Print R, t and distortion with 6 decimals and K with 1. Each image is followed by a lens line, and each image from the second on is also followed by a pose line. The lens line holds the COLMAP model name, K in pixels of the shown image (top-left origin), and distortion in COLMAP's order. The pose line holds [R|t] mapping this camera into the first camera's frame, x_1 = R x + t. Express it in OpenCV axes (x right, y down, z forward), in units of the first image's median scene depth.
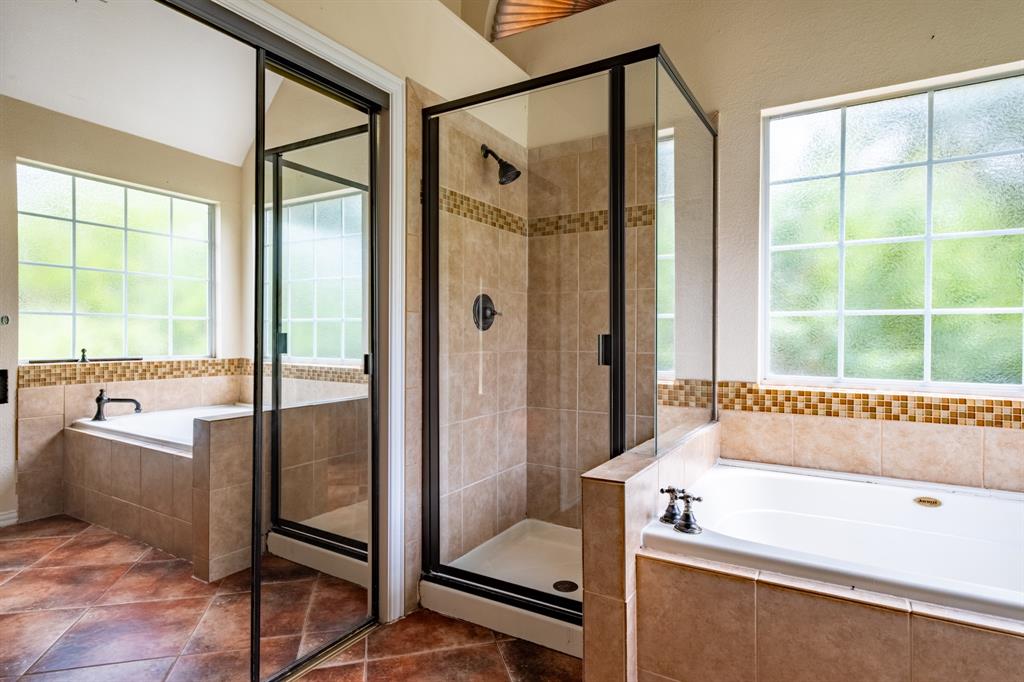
lens RADIAL K [[553.4, 0, 518.1], [0, 553.4, 337.8], [0, 0, 1]] dist [0.003440, -0.001466]
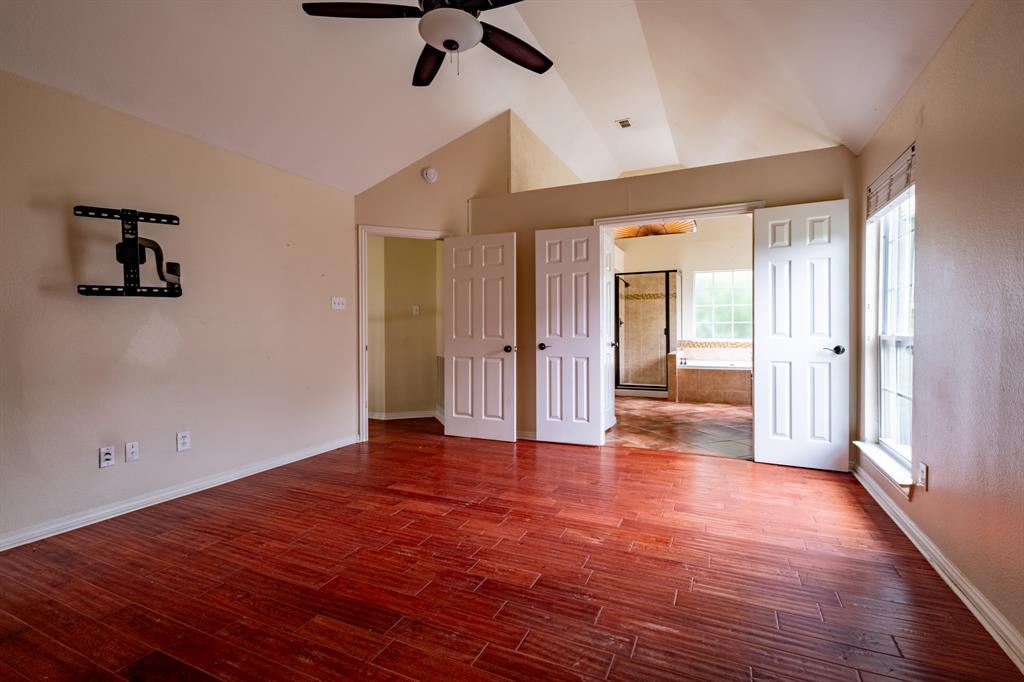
lens RADIAL K [[462.4, 0, 506.9], [0, 462.4, 334.7], [0, 0, 1]] dist [0.004230, -0.000394]
pose [[0.994213, -0.009826, 0.106978, -1.291546], [0.009168, 0.999936, 0.006641, 0.006482], [-0.107037, -0.005622, 0.994239, -2.233264]]
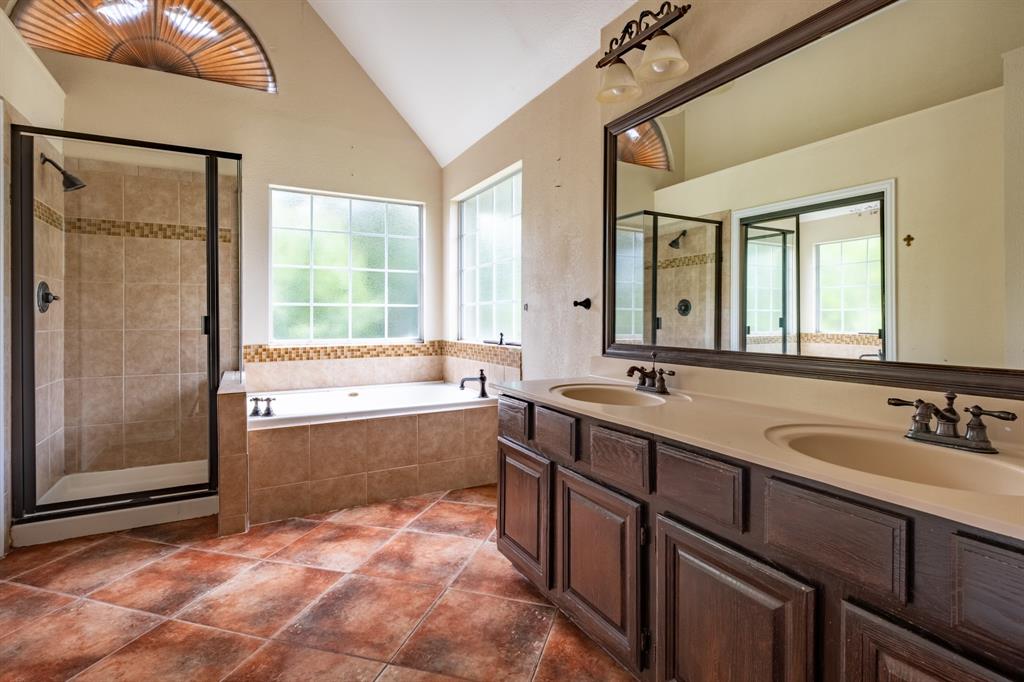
lens RADIAL K [[517.6, 0, 503.5], [0, 517.6, 318.9], [0, 0, 1]] dist [0.006256, 0.000863]
pose [[0.521189, -0.004108, 0.853431, -0.561889], [0.005999, 0.999981, 0.001150, 0.004783], [-0.853420, 0.004520, 0.521204, -0.454115]]
